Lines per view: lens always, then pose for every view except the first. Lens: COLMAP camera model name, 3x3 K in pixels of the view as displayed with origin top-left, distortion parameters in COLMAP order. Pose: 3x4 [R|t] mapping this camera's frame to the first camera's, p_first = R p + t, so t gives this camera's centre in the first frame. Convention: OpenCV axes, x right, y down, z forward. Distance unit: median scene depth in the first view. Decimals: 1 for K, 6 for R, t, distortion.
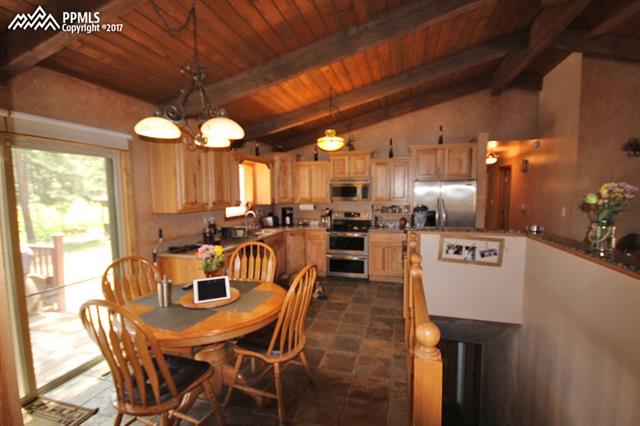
lens RADIAL K [[299.7, 0, 320.0], [0, 299.7, 213.0], [0, 0, 1]] dist [0.000168, 0.000106]
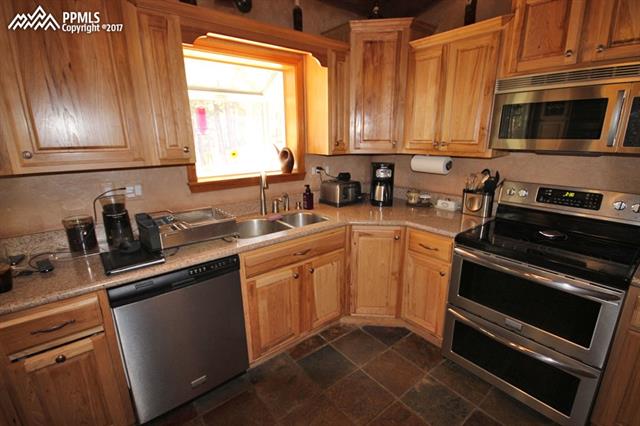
lens RADIAL K [[299.7, 0, 320.0], [0, 299.7, 213.0], [0, 0, 1]] dist [0.000168, 0.000106]
pose [[0.801169, 0.143645, -0.580942, 0.082639], [-0.036011, 0.980578, 0.192797, -0.028380], [0.597353, -0.133542, 0.790782, 0.599996]]
